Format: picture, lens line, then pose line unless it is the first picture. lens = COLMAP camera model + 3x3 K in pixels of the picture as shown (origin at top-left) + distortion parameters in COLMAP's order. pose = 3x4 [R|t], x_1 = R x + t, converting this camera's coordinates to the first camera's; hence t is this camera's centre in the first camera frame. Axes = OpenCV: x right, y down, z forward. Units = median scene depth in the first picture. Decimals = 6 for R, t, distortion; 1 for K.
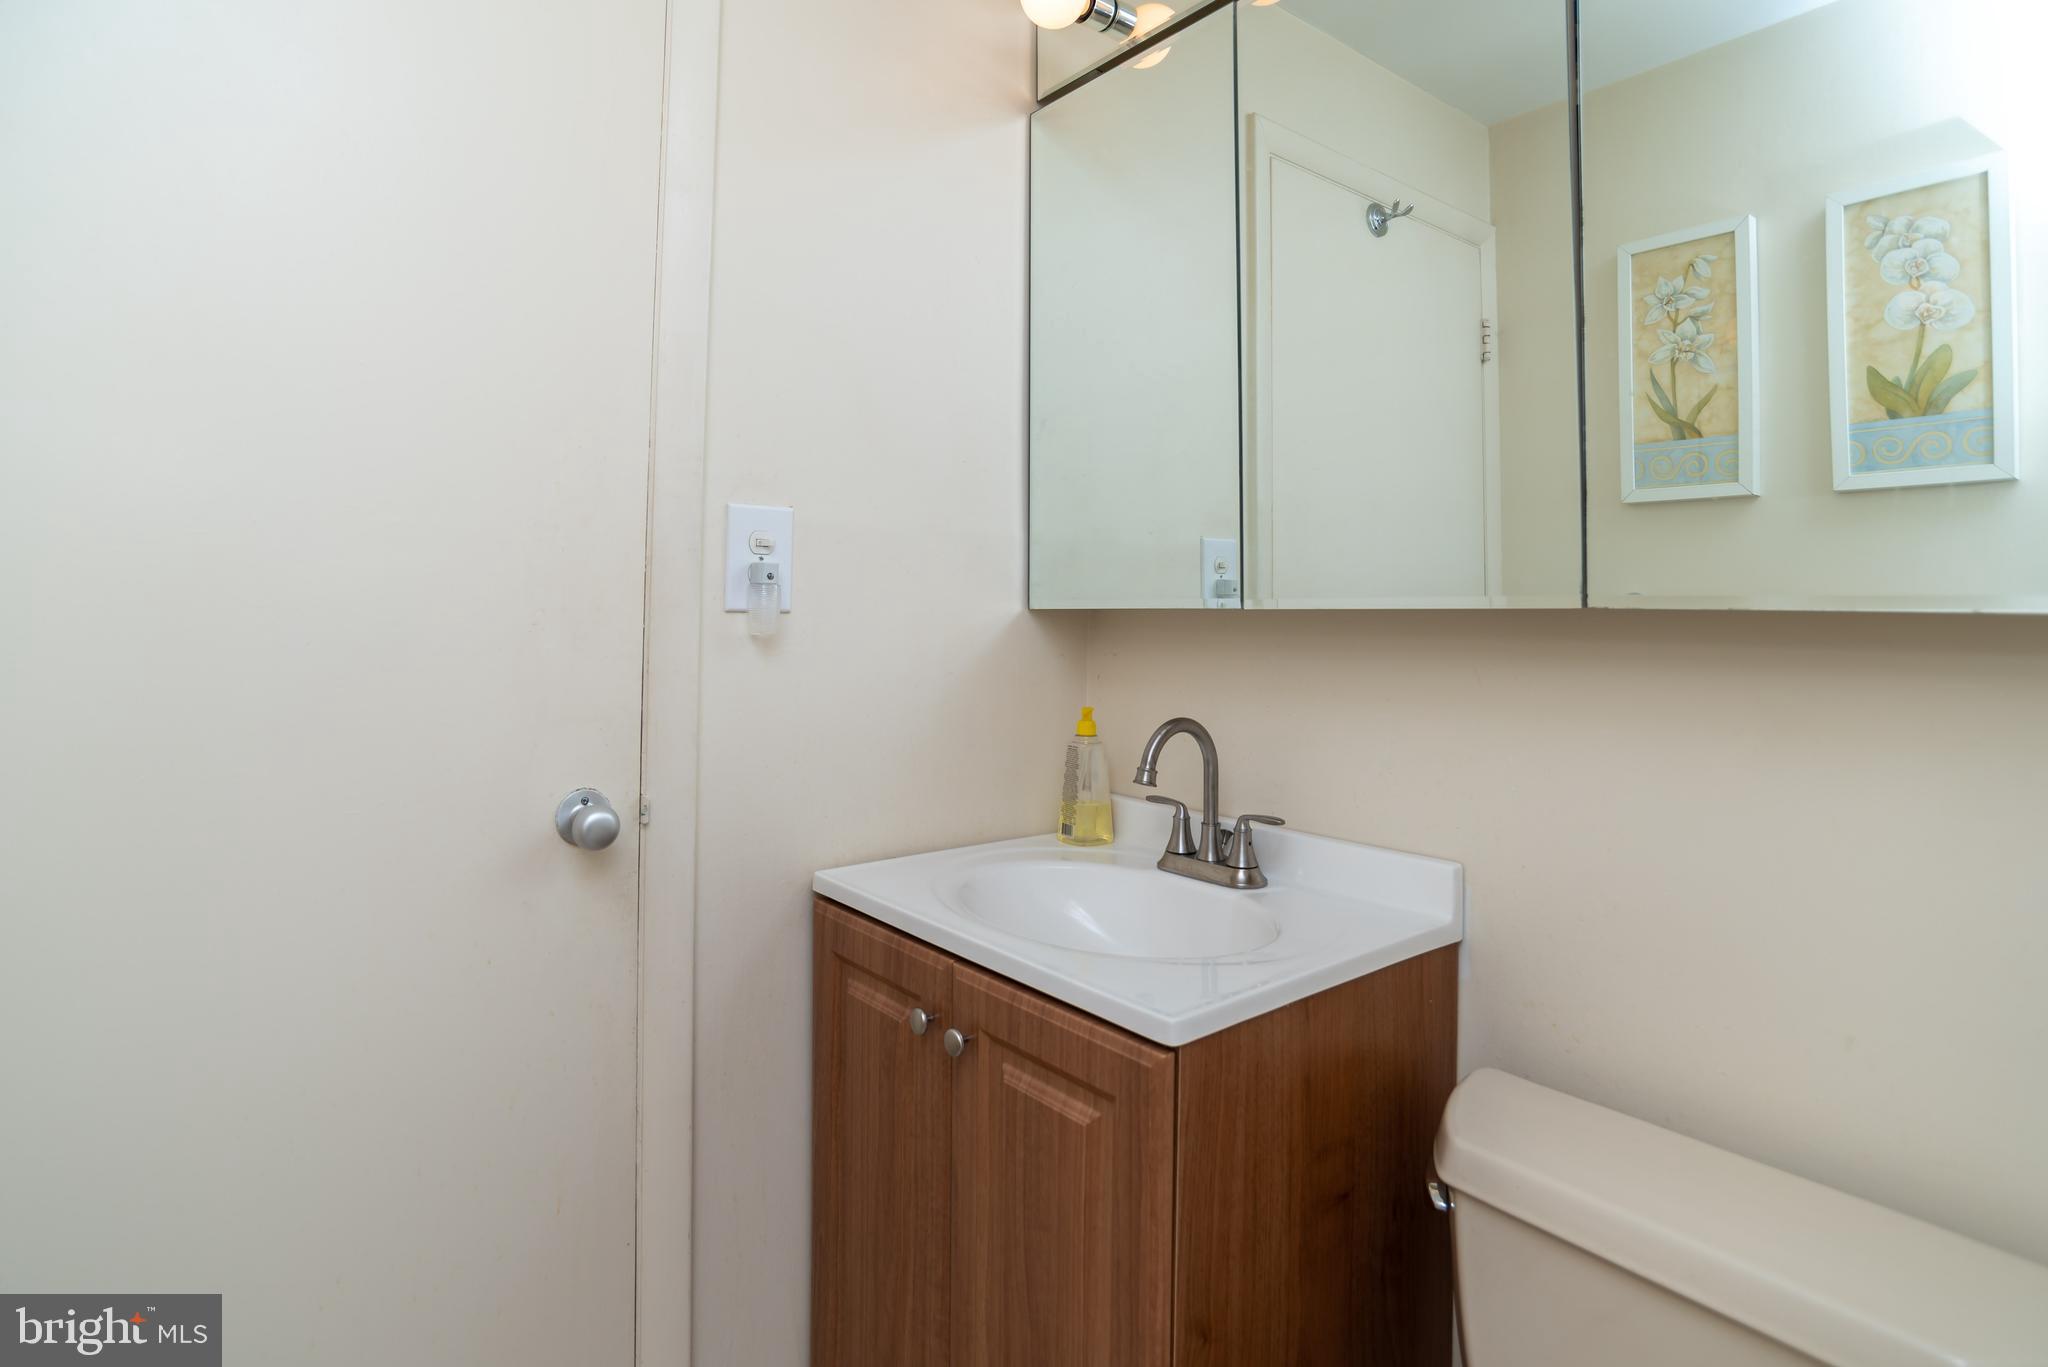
lens RADIAL K [[1050.7, 0, 1009.1], [0, 1050.7, 603.5], [0, 0, 1]] dist [-0.047370, 0.015684]
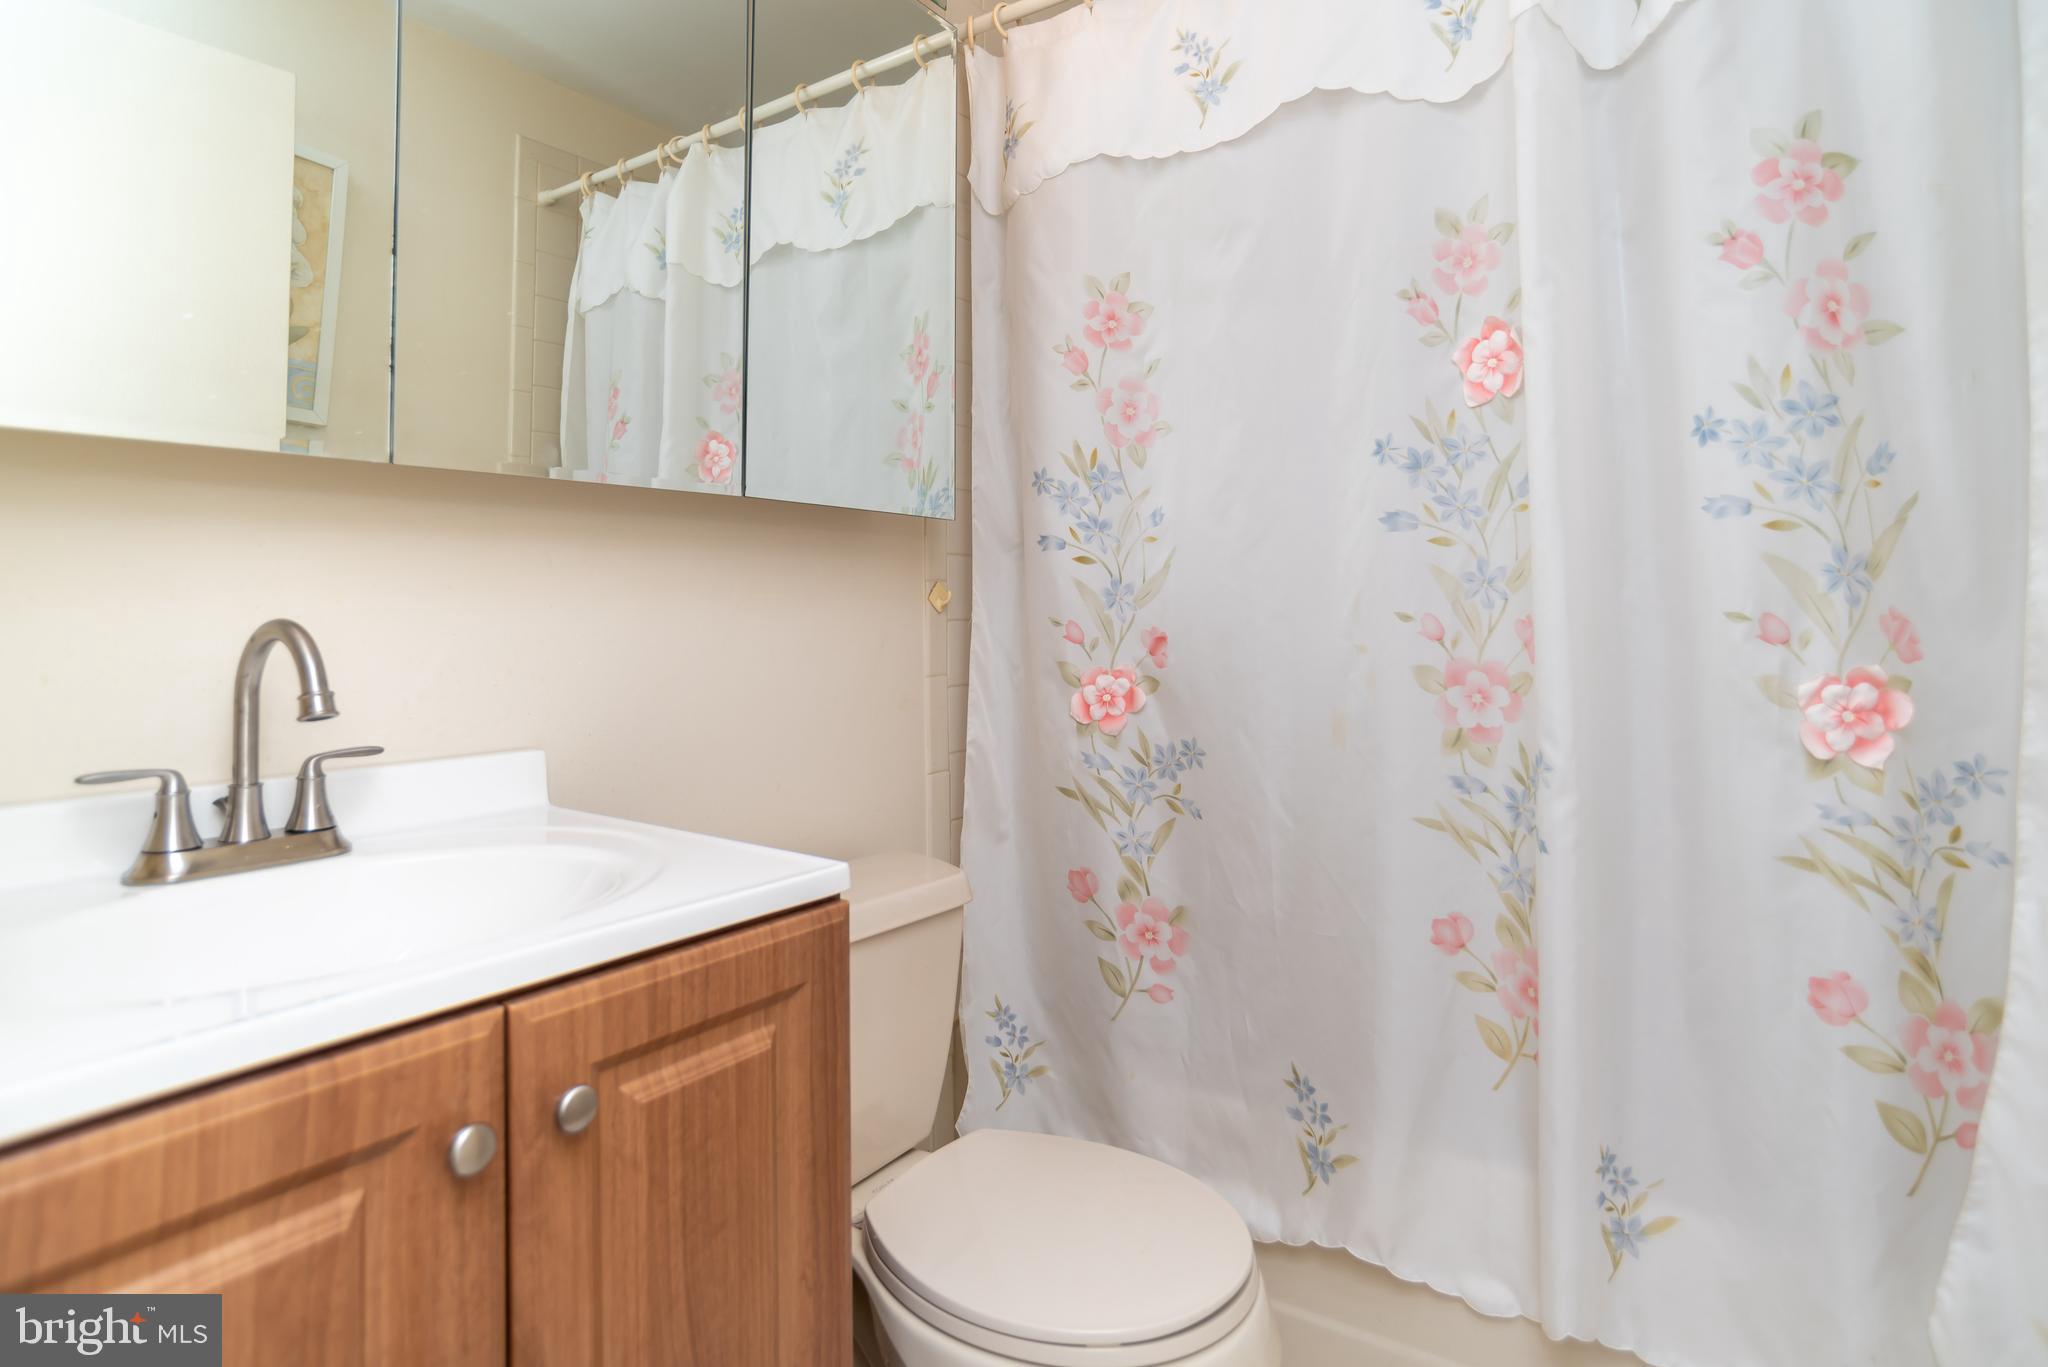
lens RADIAL K [[1050.7, 0, 1021.6], [0, 1050.7, 589.3], [0, 0, 1]] dist [-0.047370, 0.015684]
pose [[-0.265714, 0.006743, 0.964028, -0.765524], [-0.008120, 0.999924, -0.009232, 0.124873], [-0.964018, -0.010281, -0.265639, 0.976658]]
